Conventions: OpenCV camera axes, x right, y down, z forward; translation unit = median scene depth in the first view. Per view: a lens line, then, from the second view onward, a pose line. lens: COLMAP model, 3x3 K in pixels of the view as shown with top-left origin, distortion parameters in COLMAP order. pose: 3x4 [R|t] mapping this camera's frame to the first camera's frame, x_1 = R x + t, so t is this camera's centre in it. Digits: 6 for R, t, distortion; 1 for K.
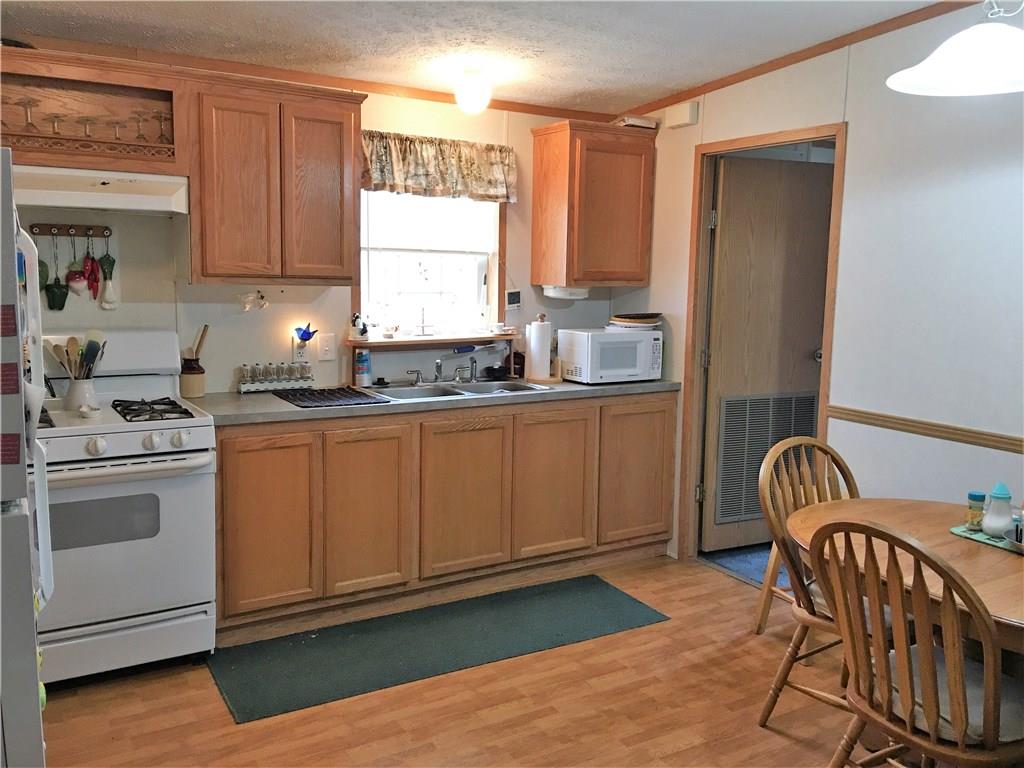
lens RADIAL K [[866.3, 0, 508.3], [0, 866.3, 370.9], [0, 0, 1]] dist [0.125137, -0.183667]
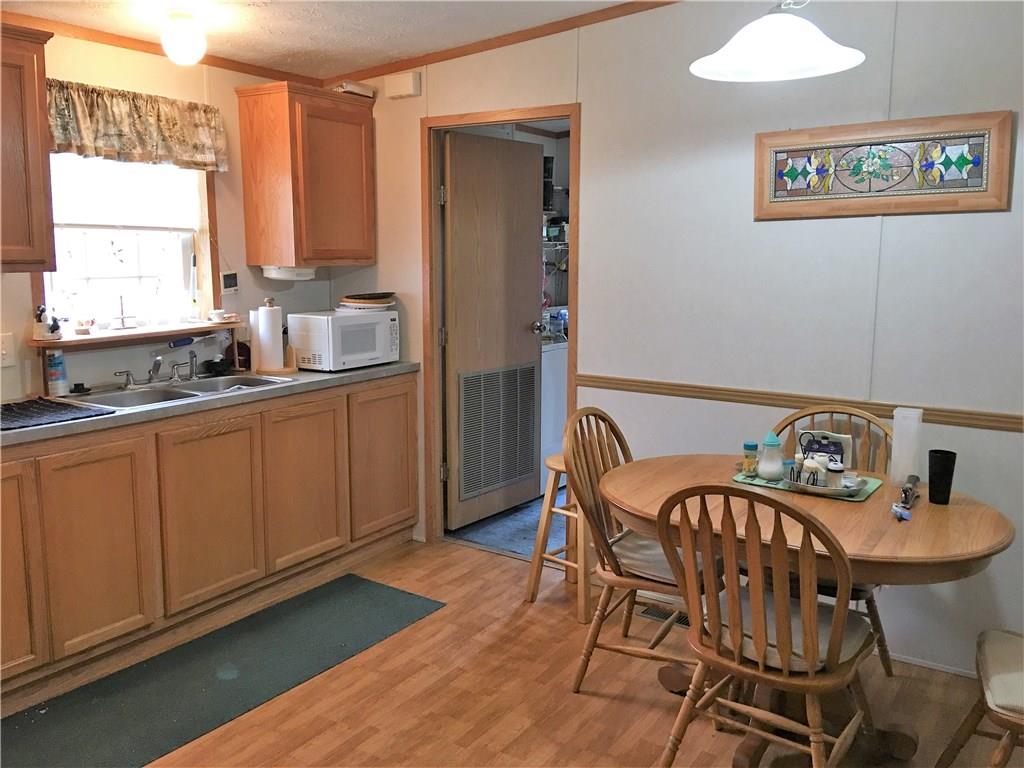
lens RADIAL K [[866.3, 0, 508.3], [0, 866.3, 370.9], [0, 0, 1]] dist [0.125137, -0.183667]
pose [[0.904794, -0.075920, 0.419027, -0.133669], [0.065073, 0.997073, 0.040140, -0.011310], [-0.420848, -0.009052, 0.907086, 0.082452]]
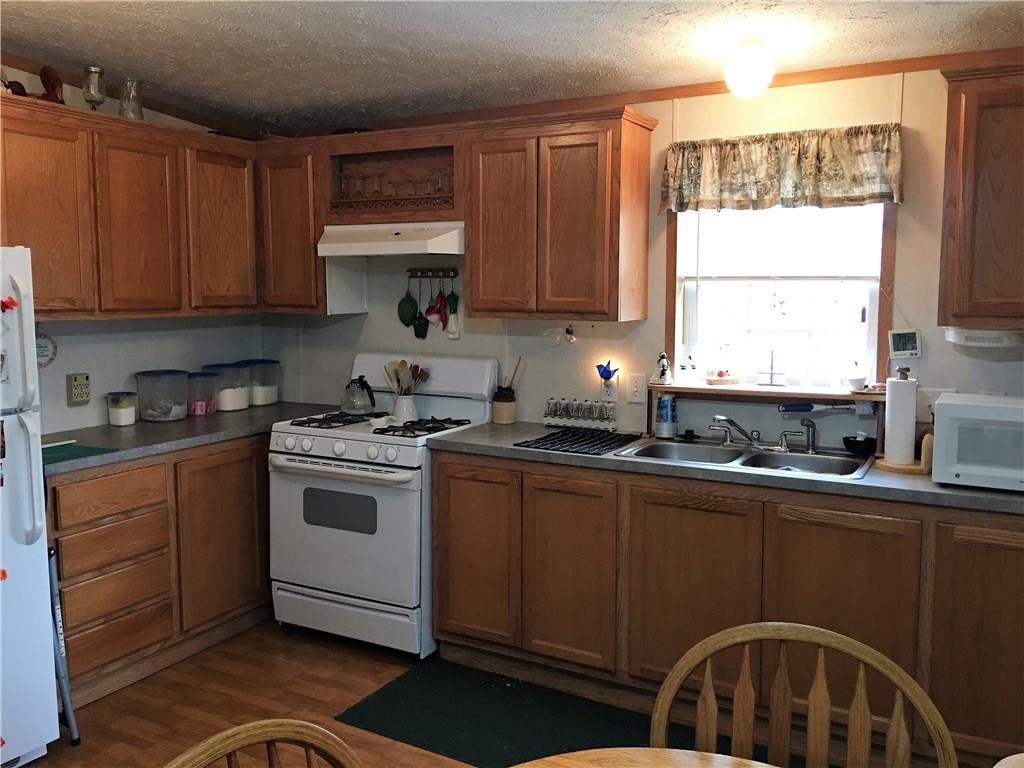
lens RADIAL K [[866.3, 0, 508.3], [0, 866.3, 370.9], [0, 0, 1]] dist [0.125137, -0.183667]
pose [[0.494164, 0.064835, -0.866948, 0.516052], [-0.095954, 0.995190, 0.019731, -0.050961], [0.864057, 0.073437, 0.498008, 0.438951]]
